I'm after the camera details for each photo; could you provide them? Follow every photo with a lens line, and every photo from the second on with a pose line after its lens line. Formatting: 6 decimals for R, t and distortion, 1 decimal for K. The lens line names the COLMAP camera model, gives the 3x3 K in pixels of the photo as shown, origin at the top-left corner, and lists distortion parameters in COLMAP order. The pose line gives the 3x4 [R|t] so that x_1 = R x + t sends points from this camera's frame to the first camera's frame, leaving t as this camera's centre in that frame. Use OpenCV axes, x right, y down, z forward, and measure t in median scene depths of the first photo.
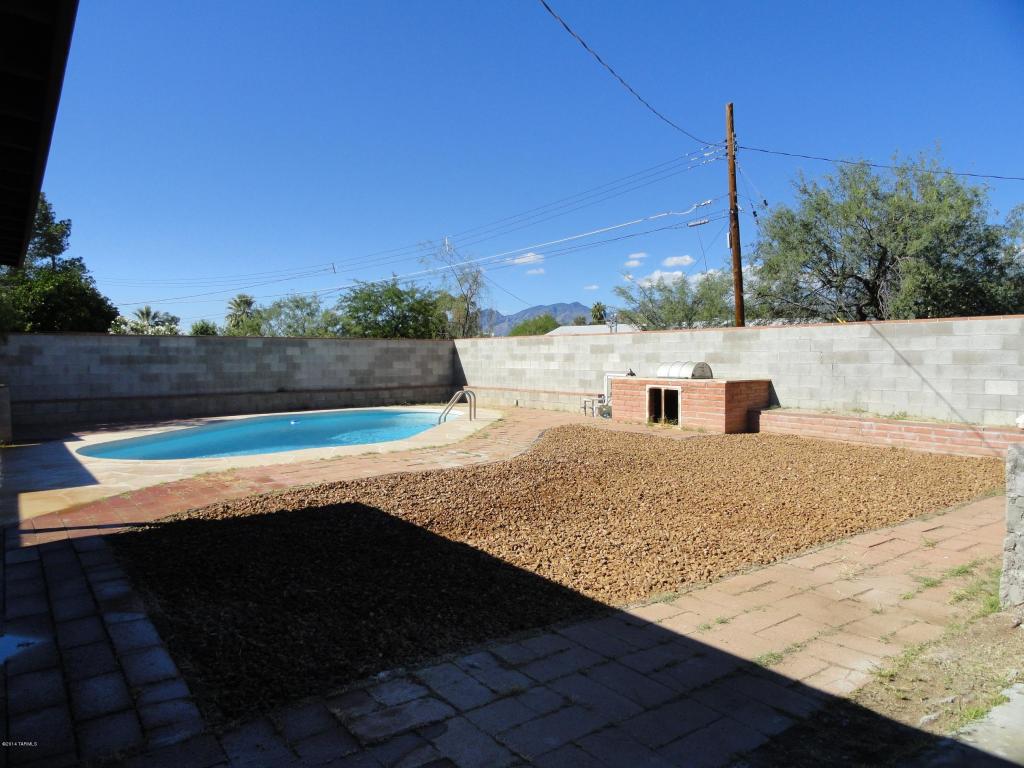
lens RADIAL K [[706.2, 0, 511.6], [0, 706.2, 382.6], [0, 0, 1]] dist [-0.004324, 0.003203]
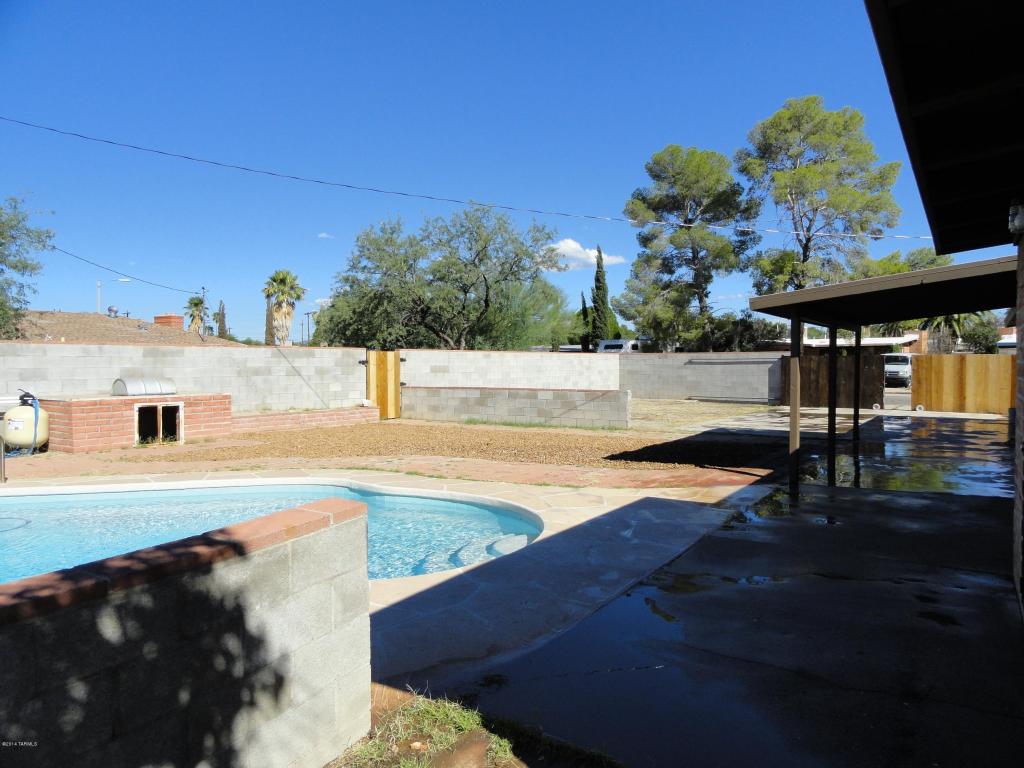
lens RADIAL K [[706.2, 0, 514.2], [0, 706.2, 381.2], [0, 0, 1]] dist [-0.004324, 0.003203]
pose [[-0.361485, -0.019664, 0.932170, -0.825712], [0.038933, 0.998587, 0.036162, -0.039657], [-0.931565, 0.049364, -0.360209, 0.872327]]
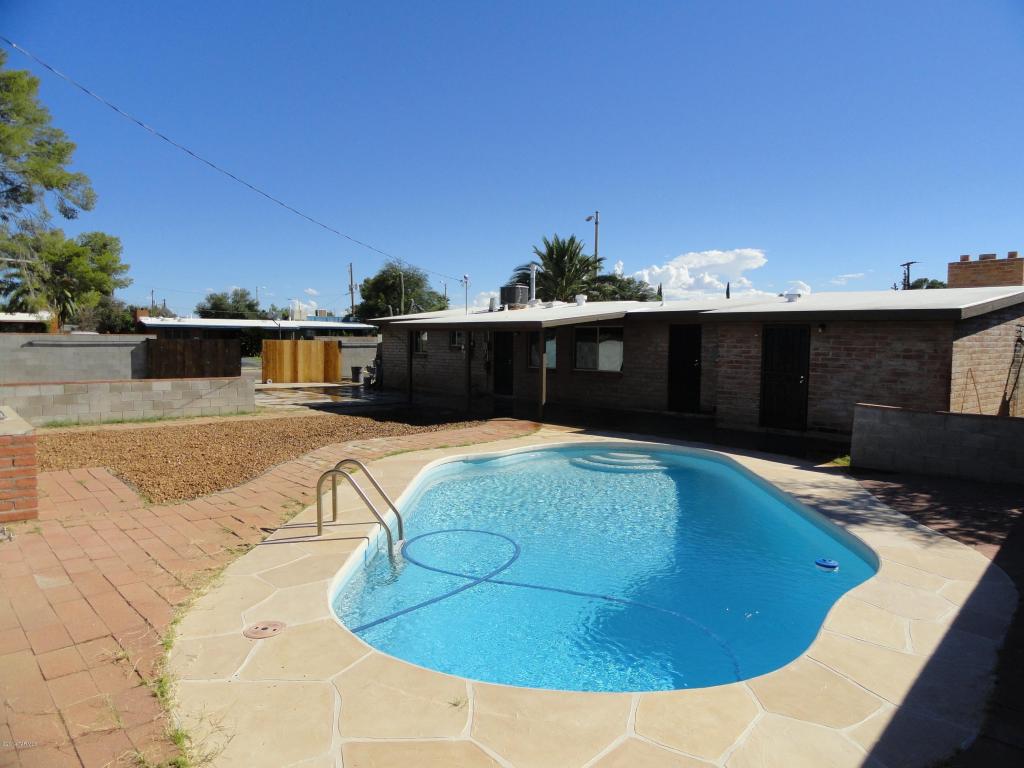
lens RADIAL K [[706.2, 0, 515.2], [0, 706.2, 385.3], [0, 0, 1]] dist [-0.004324, 0.003203]
pose [[-0.994924, -0.001242, -0.100620, -0.147633], [-0.011619, 0.994654, 0.102608, -0.096556], [0.099954, 0.103256, -0.989620, 1.594599]]
